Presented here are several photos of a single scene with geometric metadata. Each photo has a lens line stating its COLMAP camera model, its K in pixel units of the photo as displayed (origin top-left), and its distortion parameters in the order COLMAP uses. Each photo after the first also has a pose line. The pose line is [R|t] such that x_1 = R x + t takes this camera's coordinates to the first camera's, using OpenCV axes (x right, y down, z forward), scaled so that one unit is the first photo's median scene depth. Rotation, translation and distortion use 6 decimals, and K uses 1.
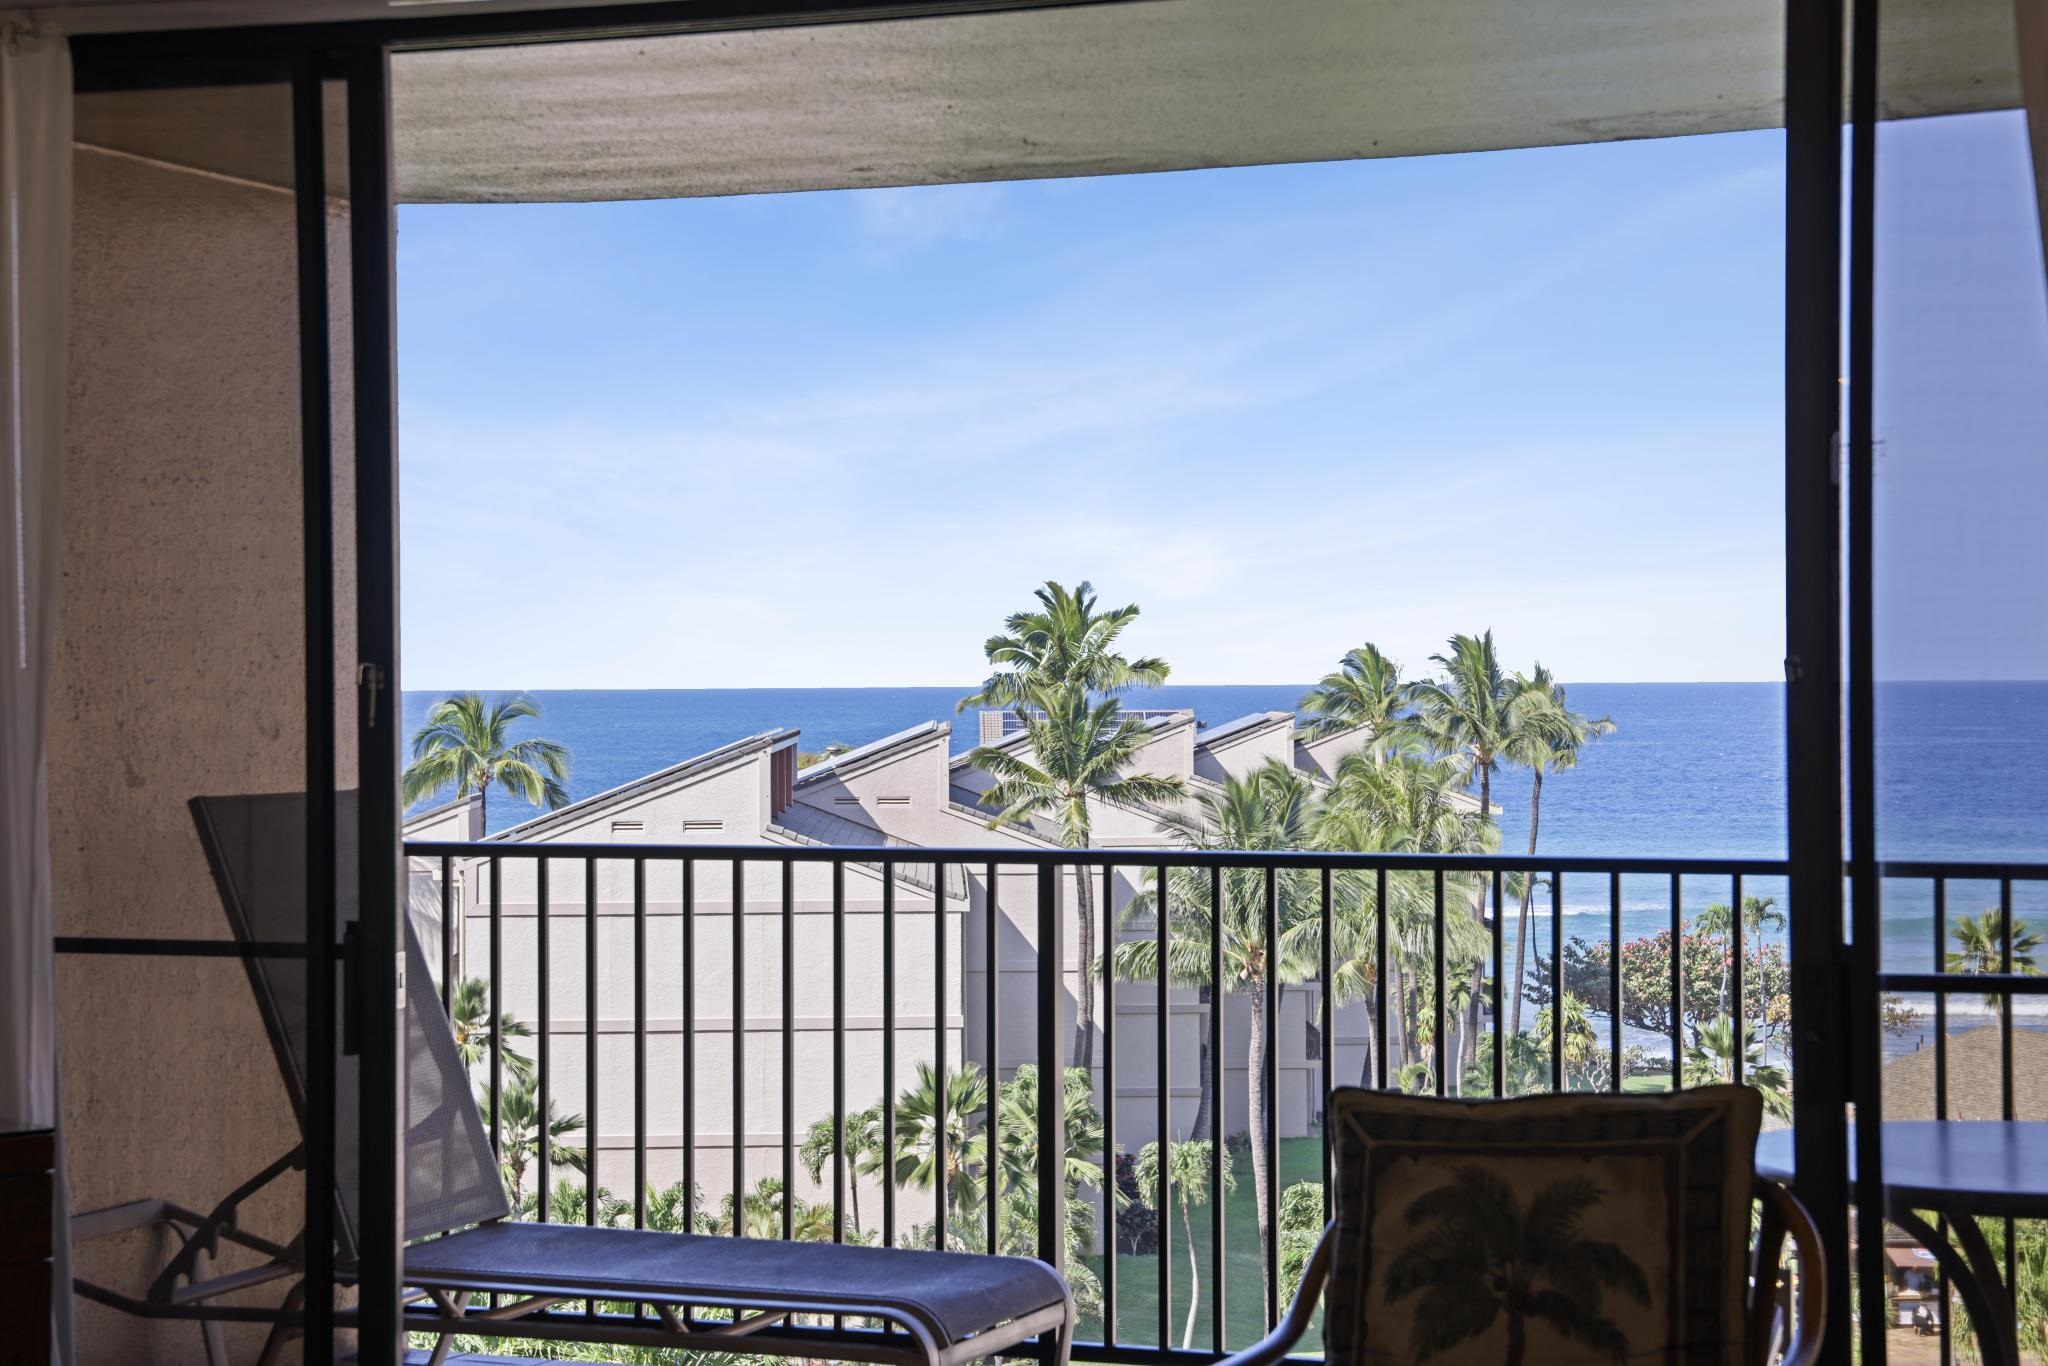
lens RADIAL K [[3911.9, 0, 1024.0], [0, 3911.9, 683.0], [0, 0, 1]] dist [0.182364, -0.096306]
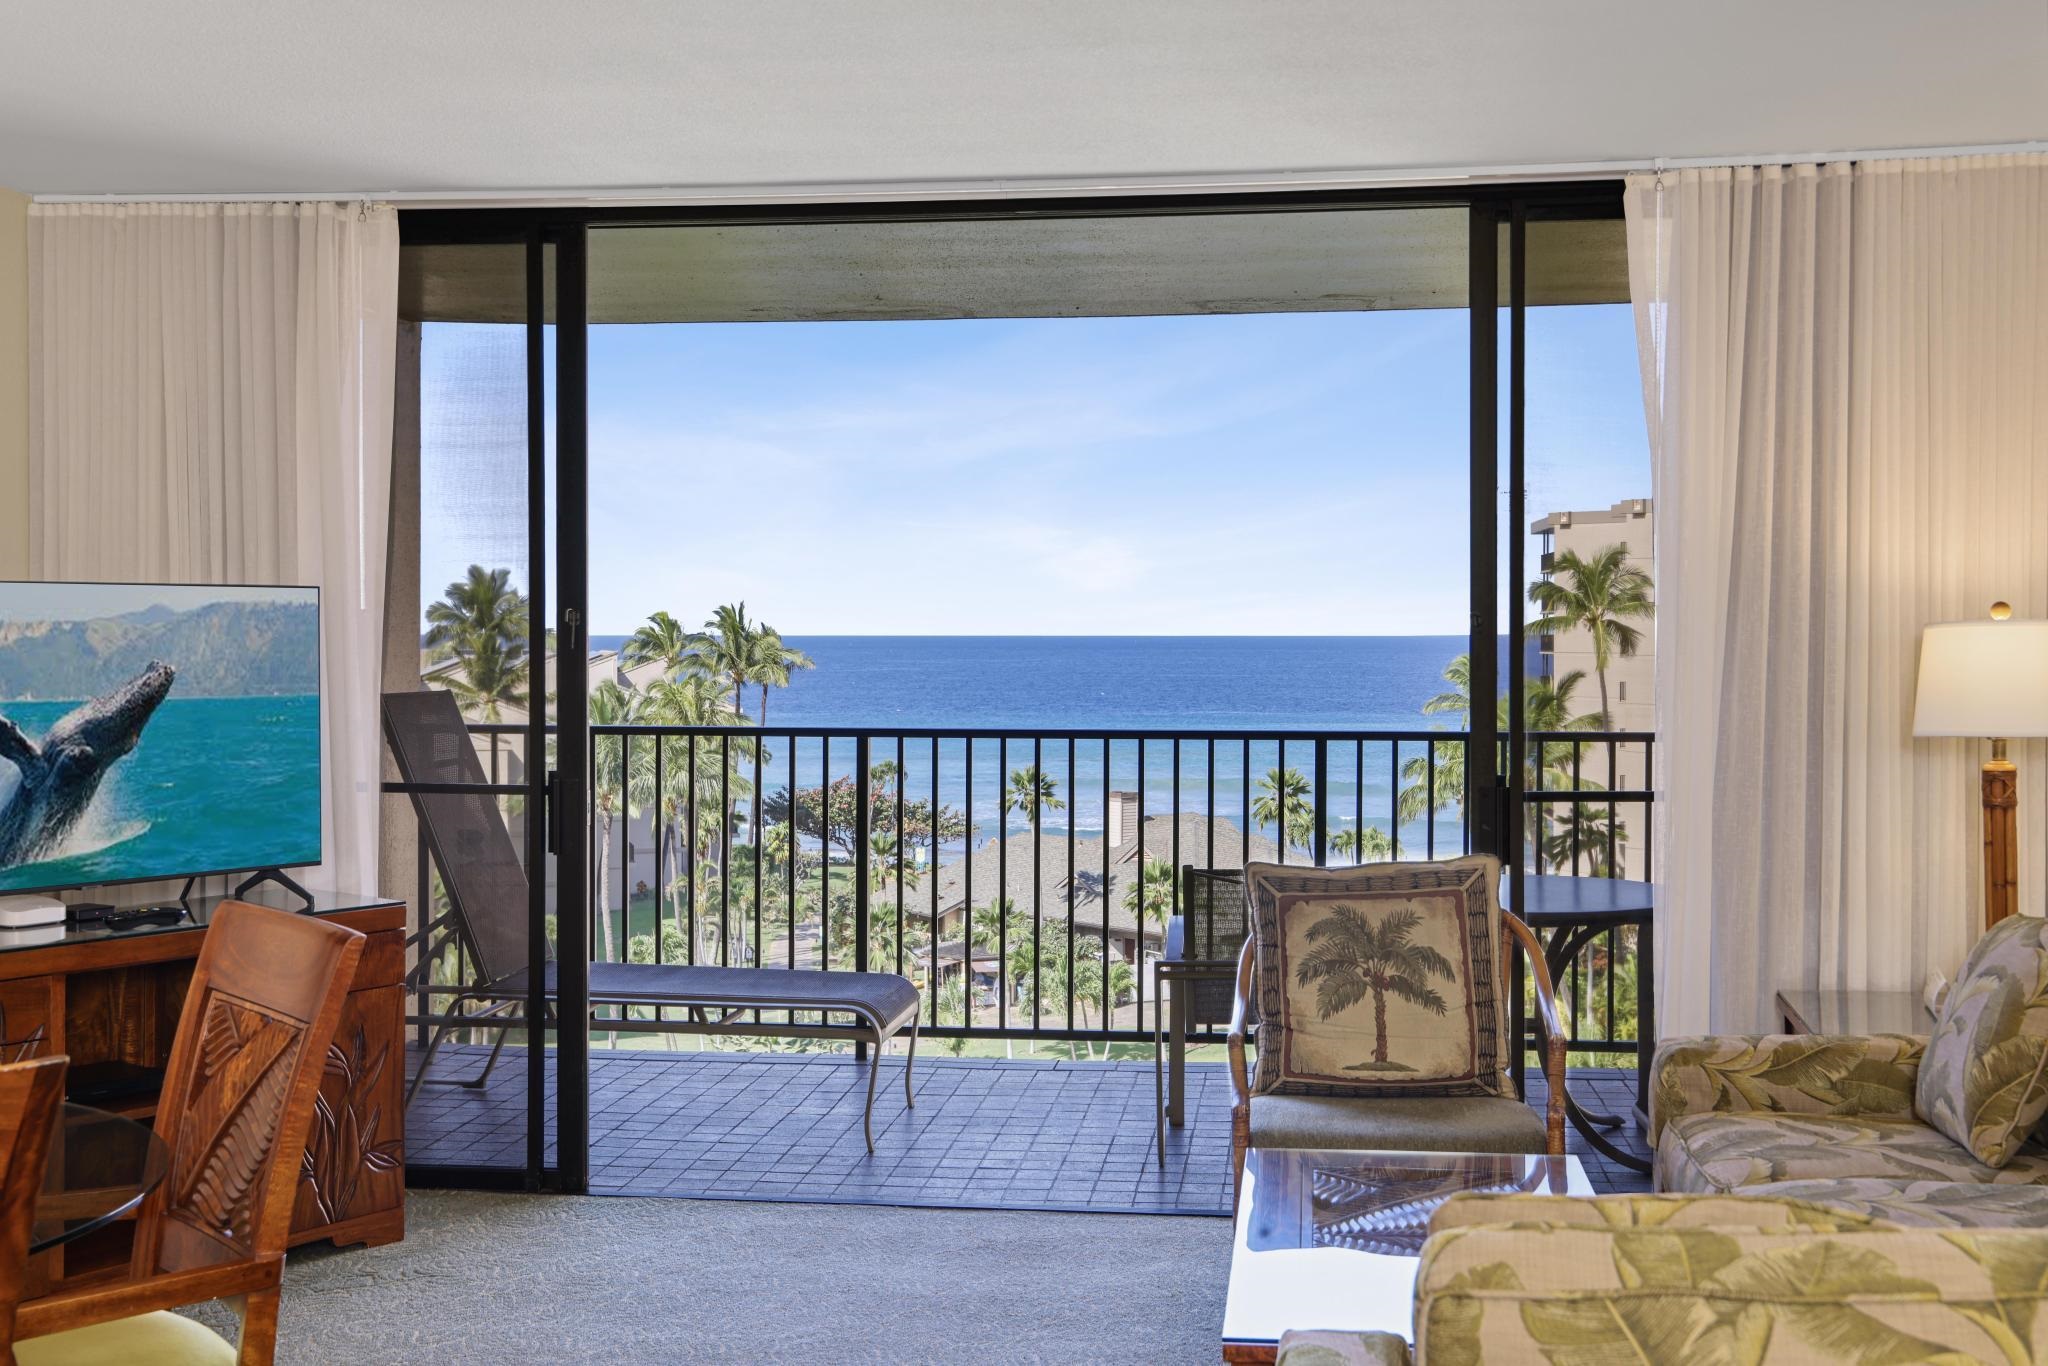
lens RADIAL K [[2334.5, 0, 1024.0], [0, 2334.5, 683.0], [0, 0, 1]] dist [-0.015781, -0.017337]
pose [[0.967157, 0.000777, 0.254177, -0.021901], [-0.006012, 0.999786, 0.019819, 0.000443], [-0.254108, -0.020696, 0.966955, 0.003750]]
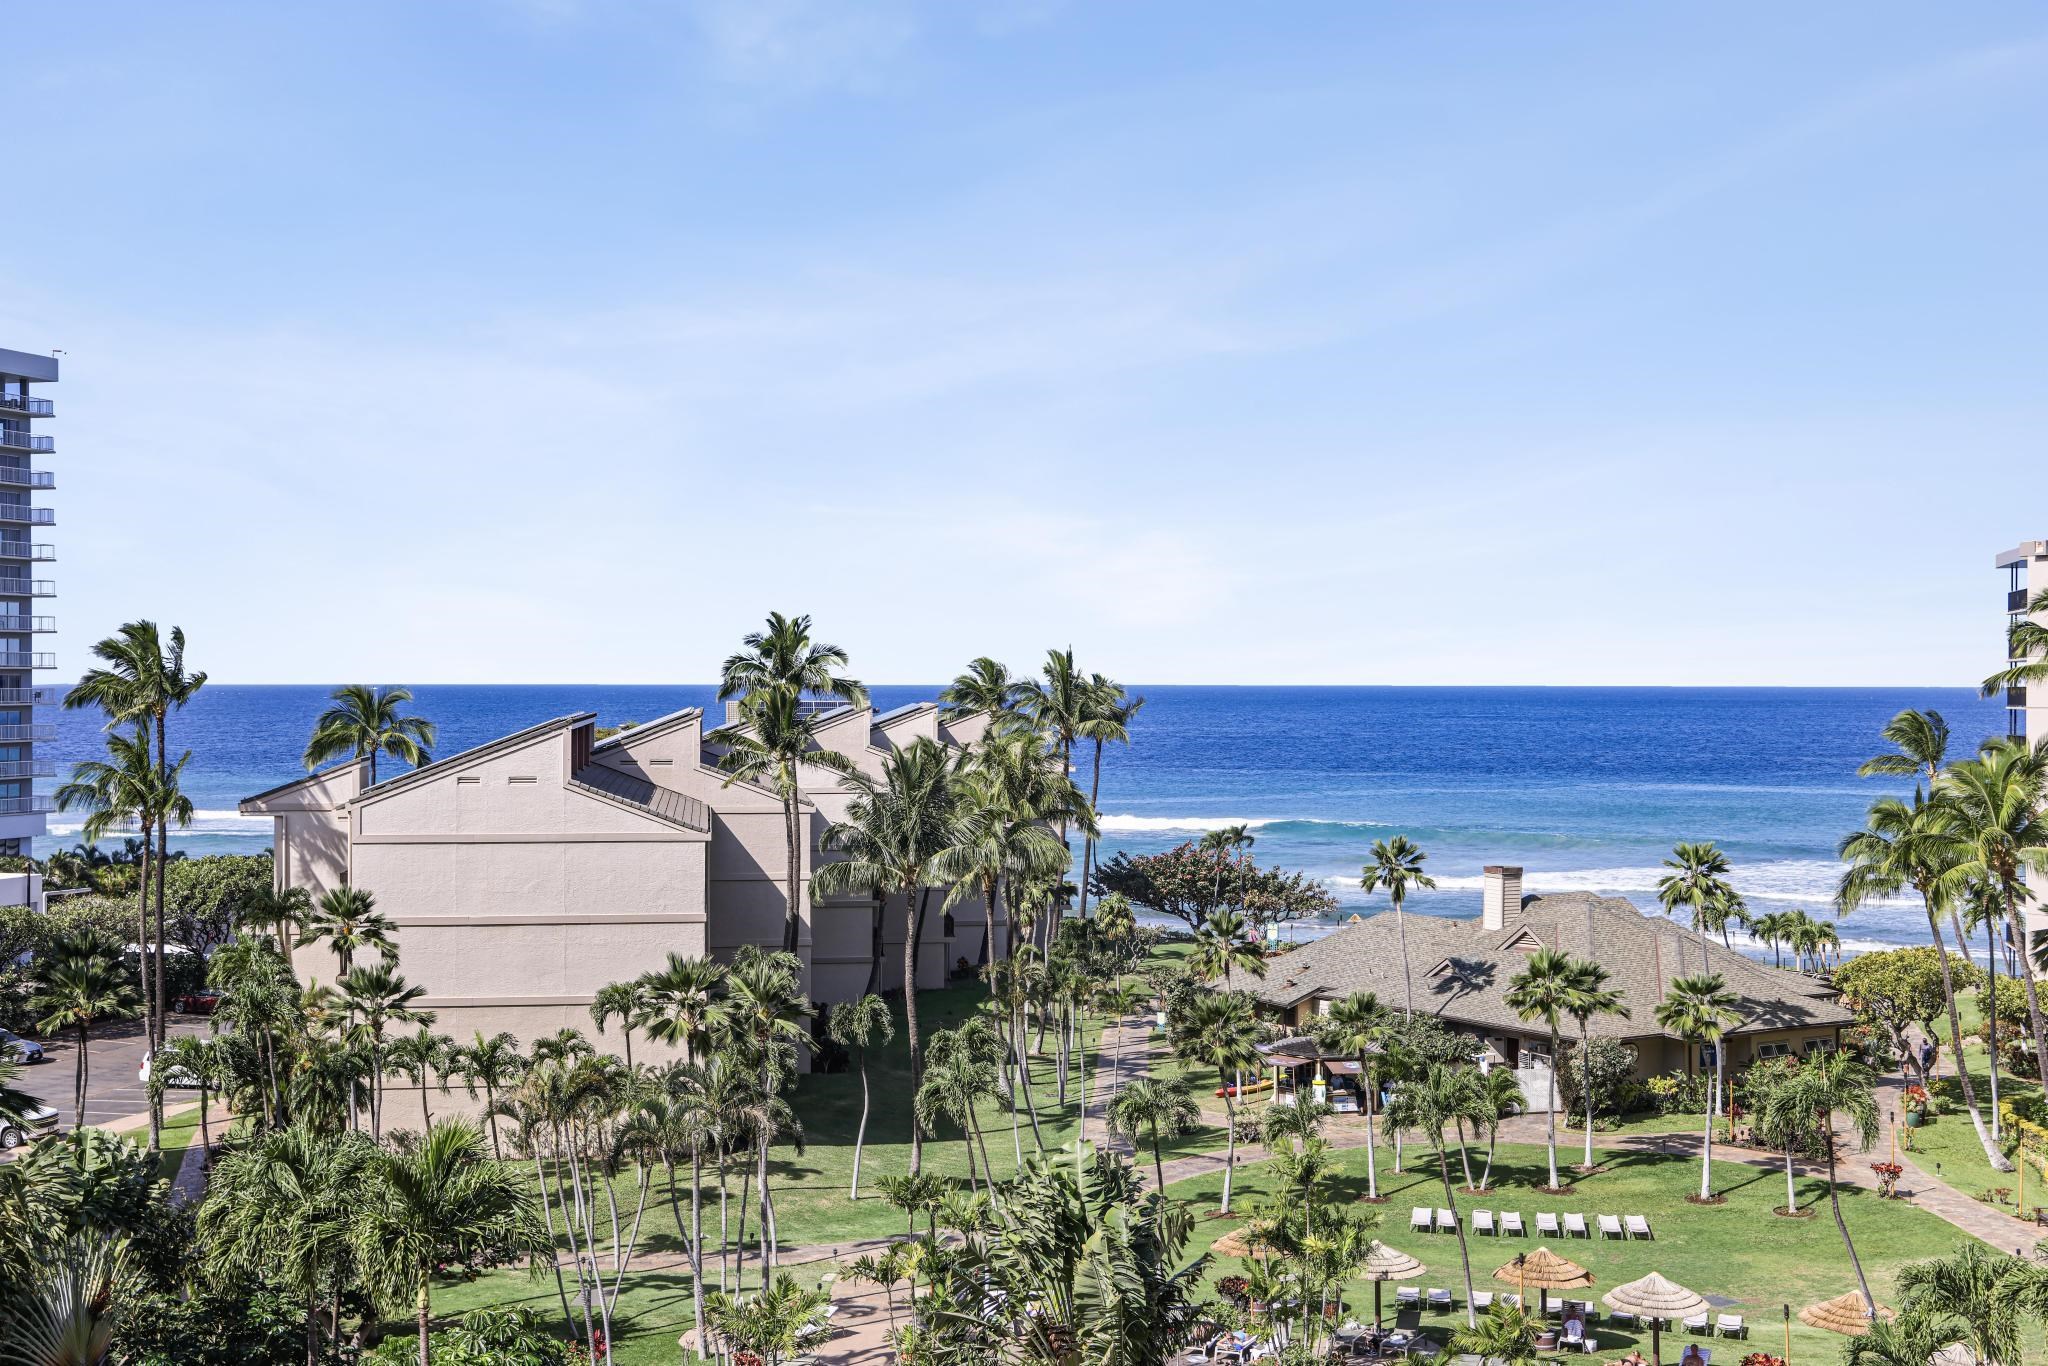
lens RADIAL K [[2406.4, 0, 1024.0], [0, 2406.4, 683.0], [0, 0, 1]] dist [0.008155, 0.042432]
pose [[0.994603, 0.007528, 0.103485, 0.008511], [-0.007487, 0.999972, -0.000782, 0.000339], [-0.103488, 0.000003, 0.994631, 0.108147]]
